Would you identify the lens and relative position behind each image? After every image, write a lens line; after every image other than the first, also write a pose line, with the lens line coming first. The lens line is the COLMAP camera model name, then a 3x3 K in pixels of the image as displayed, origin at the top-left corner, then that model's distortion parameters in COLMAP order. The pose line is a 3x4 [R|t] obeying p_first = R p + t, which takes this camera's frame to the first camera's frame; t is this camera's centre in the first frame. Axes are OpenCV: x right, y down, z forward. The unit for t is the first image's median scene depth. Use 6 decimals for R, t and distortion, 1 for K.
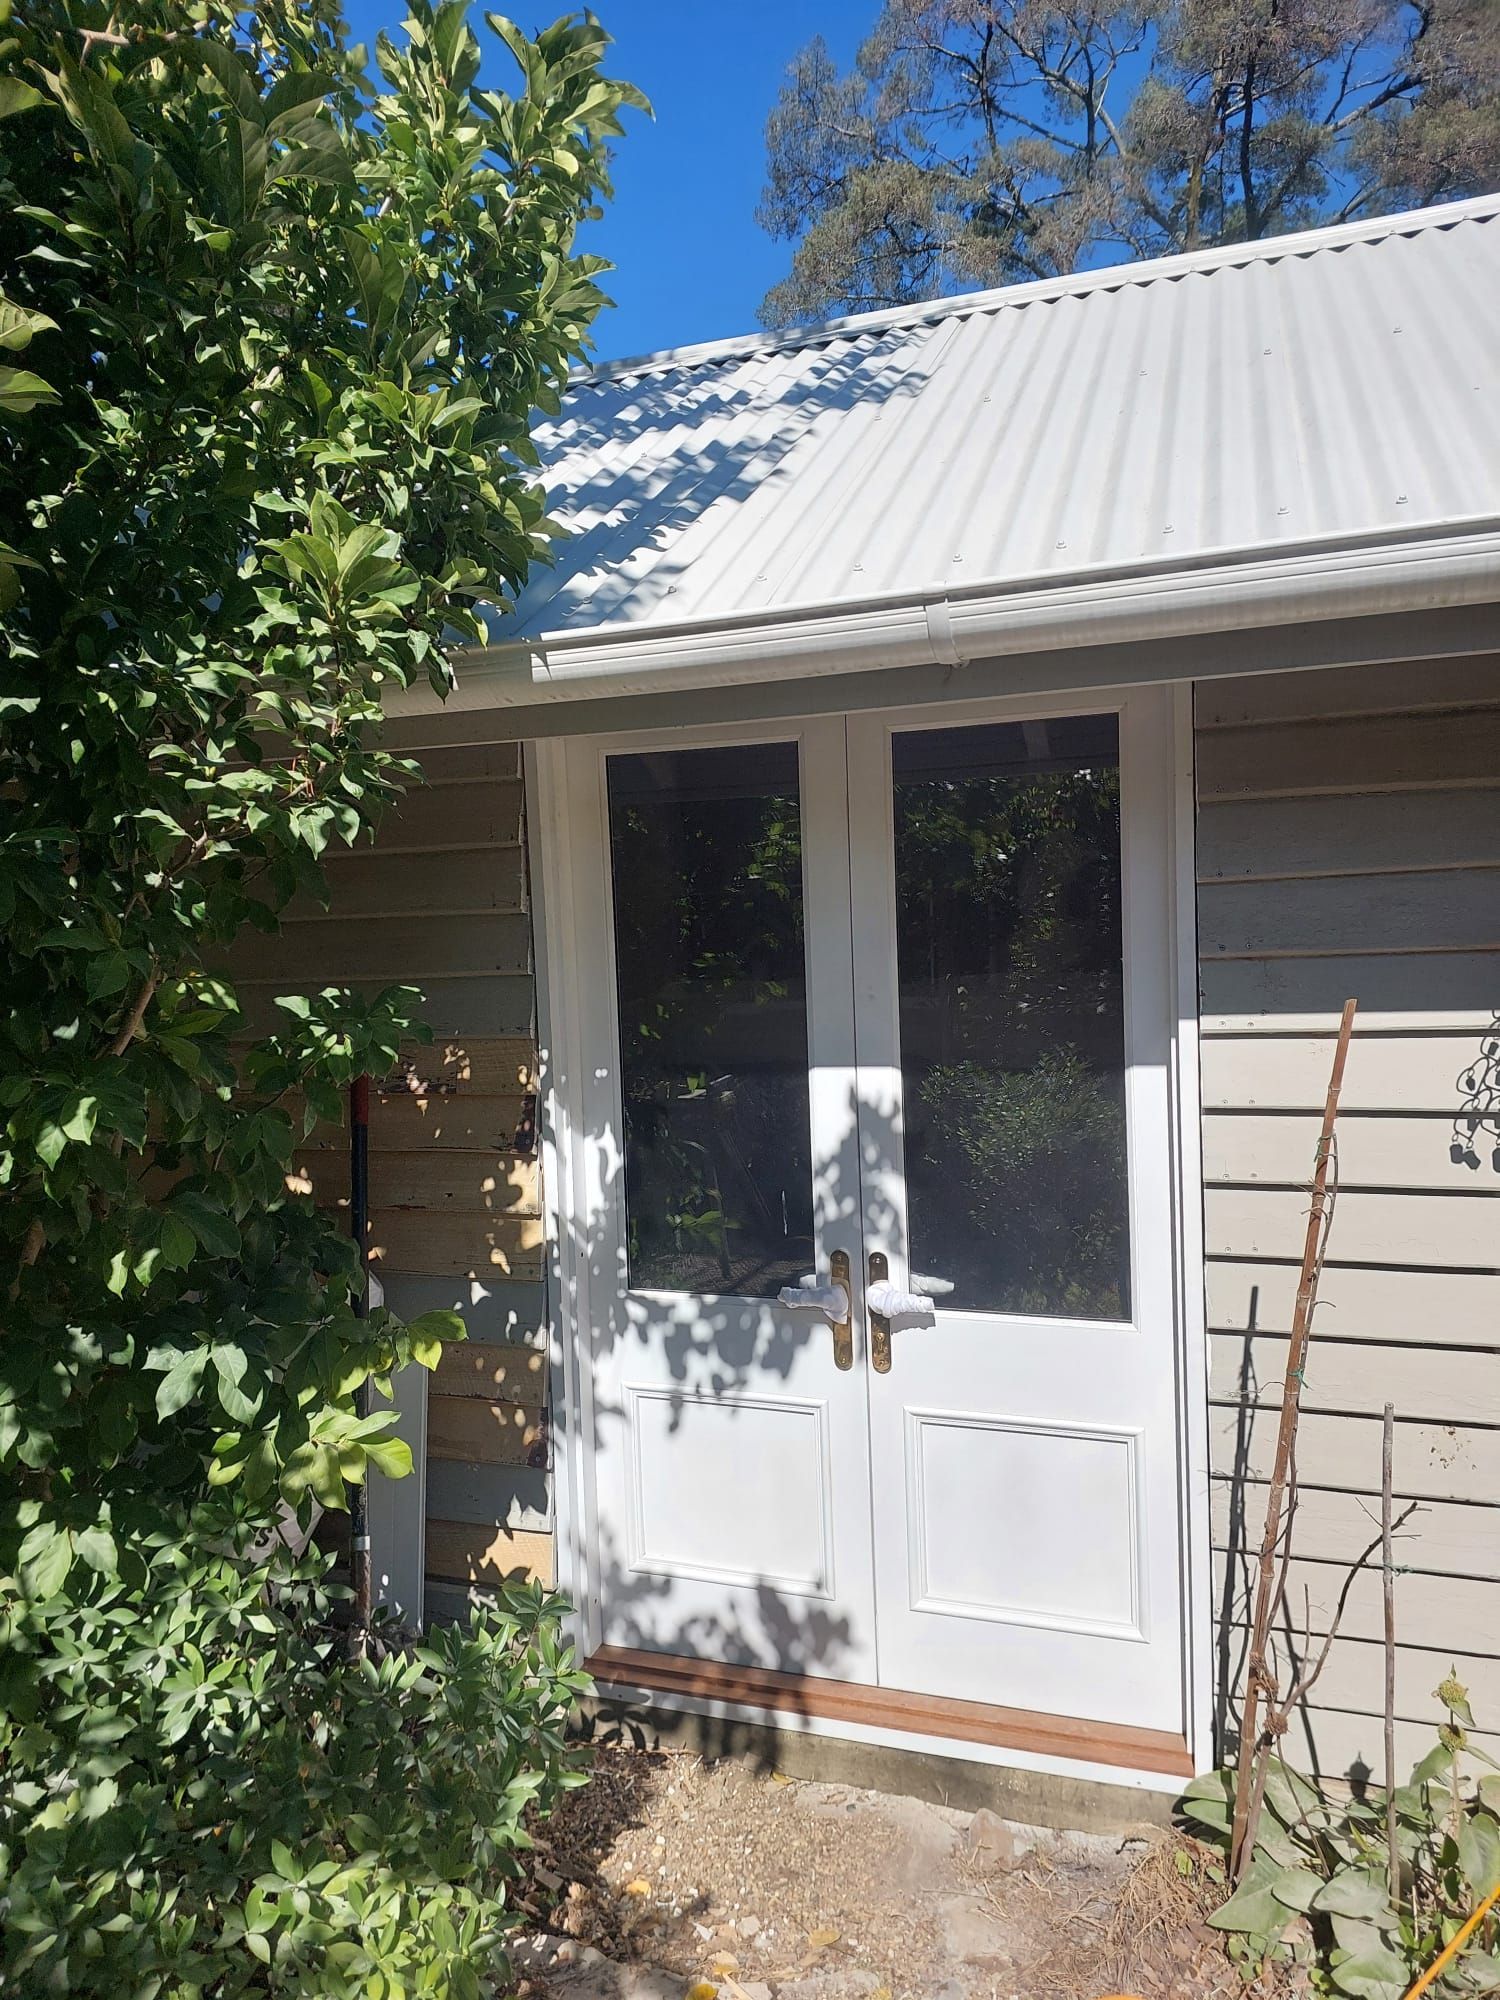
lens RADIAL K [[1358.1, 0, 751.5], [0, 1358.1, 979.1], [0, 0, 1]] dist [0.054401, -0.062764]
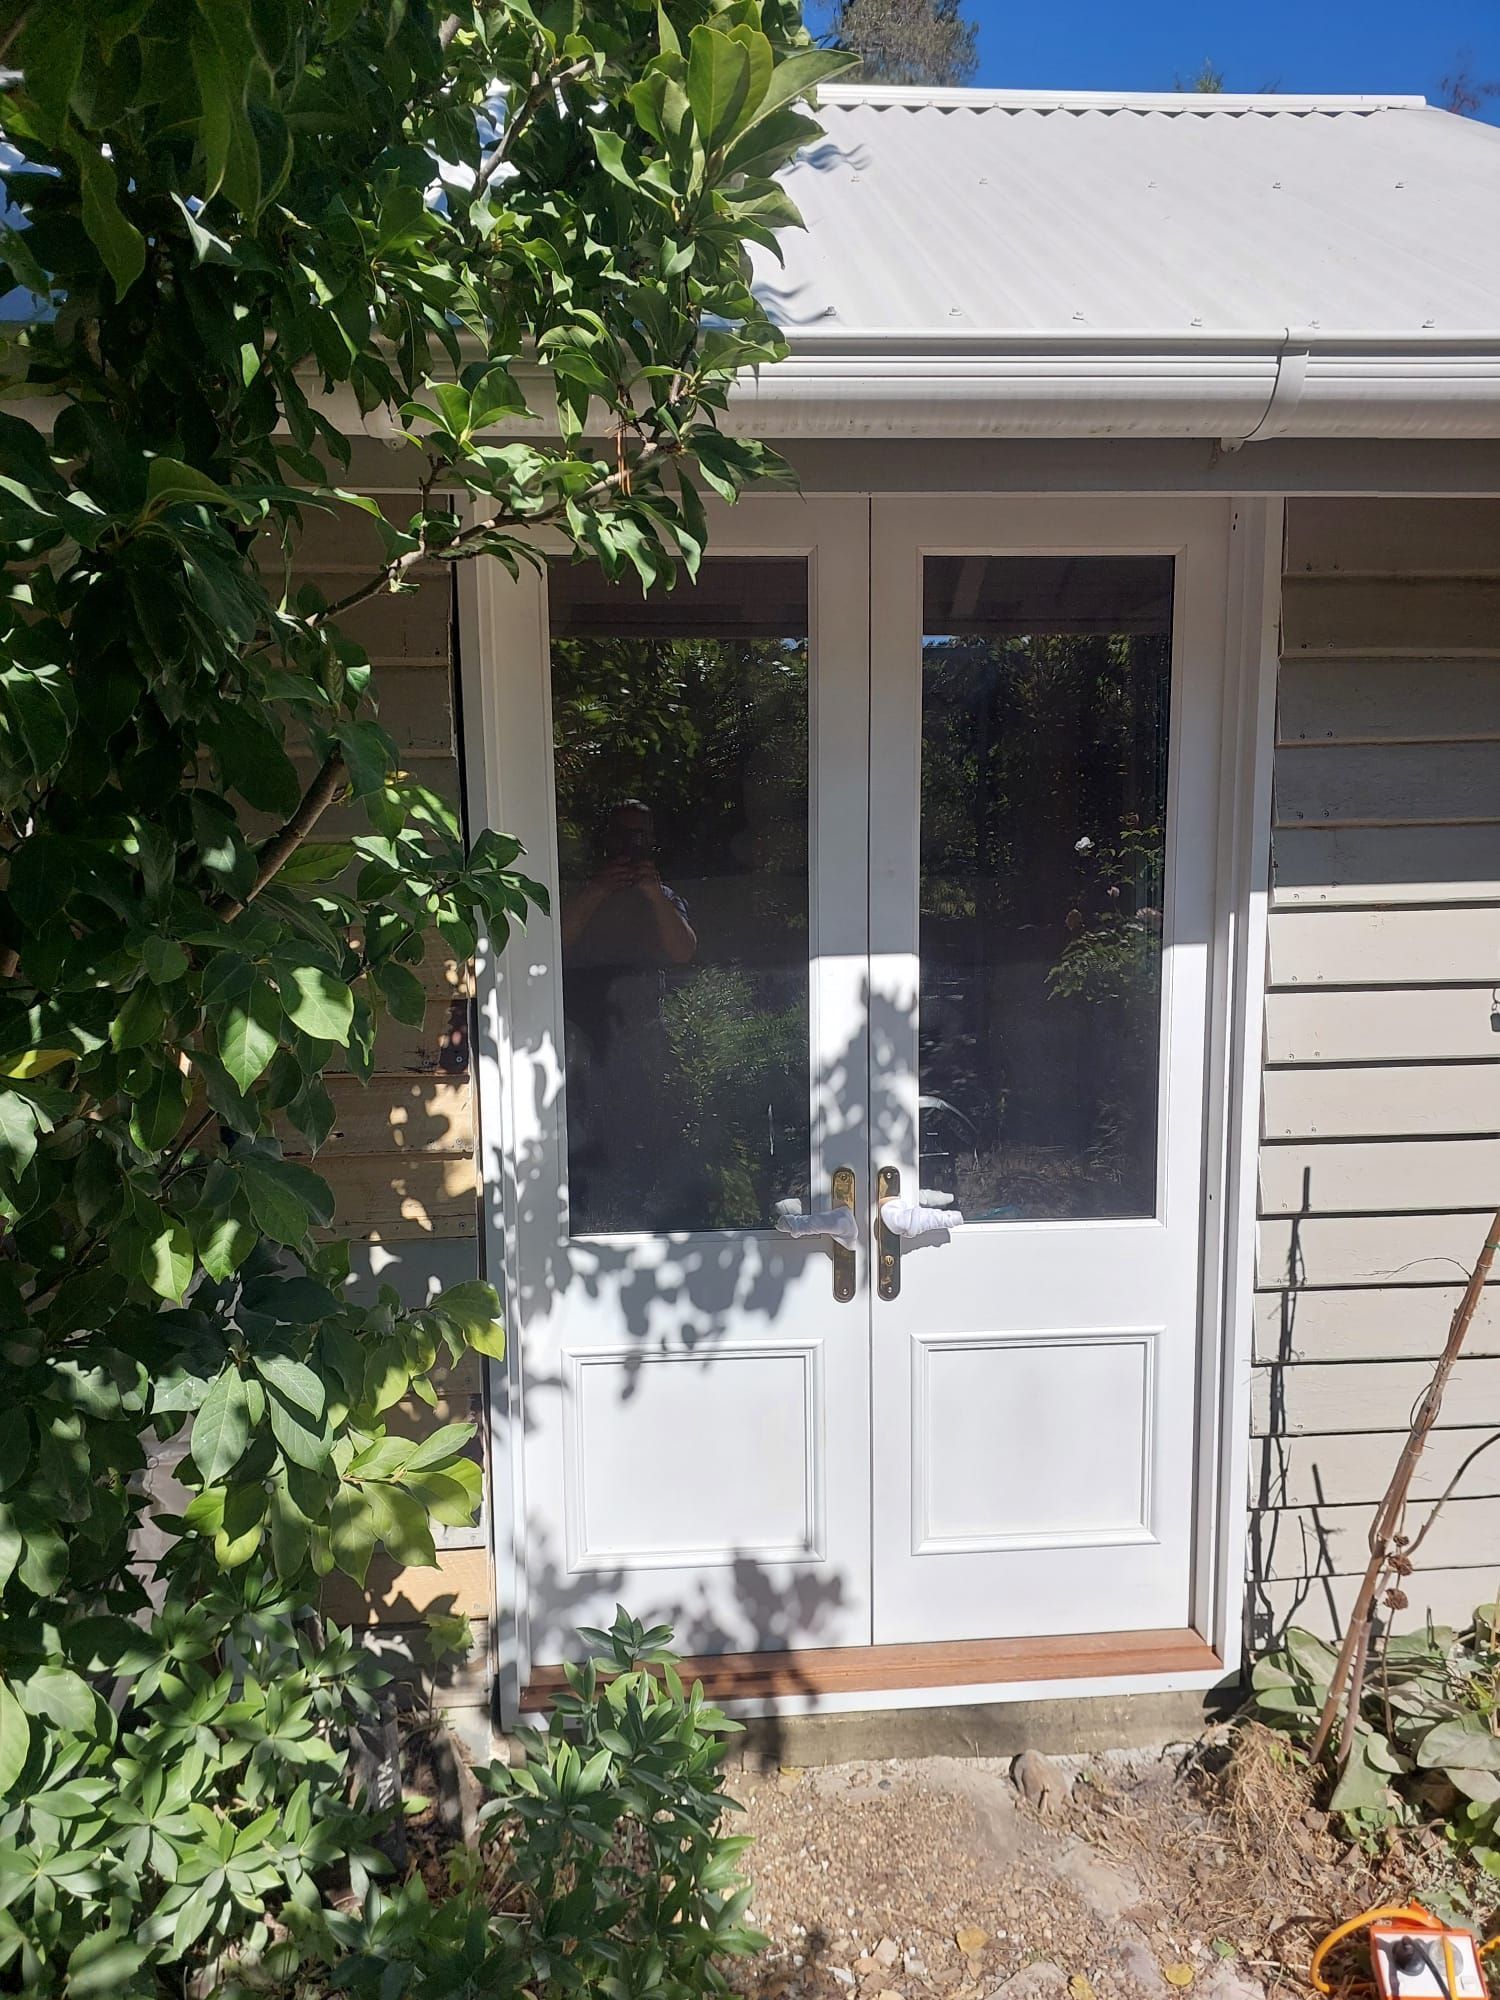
lens RADIAL K [[1352.1, 0, 723.8], [0, 1352.1, 1001.1], [0, 0, 1]] dist [0.078041, -0.103746]
pose [[0.916795, -0.024064, 0.398631, -0.346896], [-0.000666, 0.998089, 0.061782, 0.040541], [-0.399357, -0.056907, 0.915028, 0.245816]]
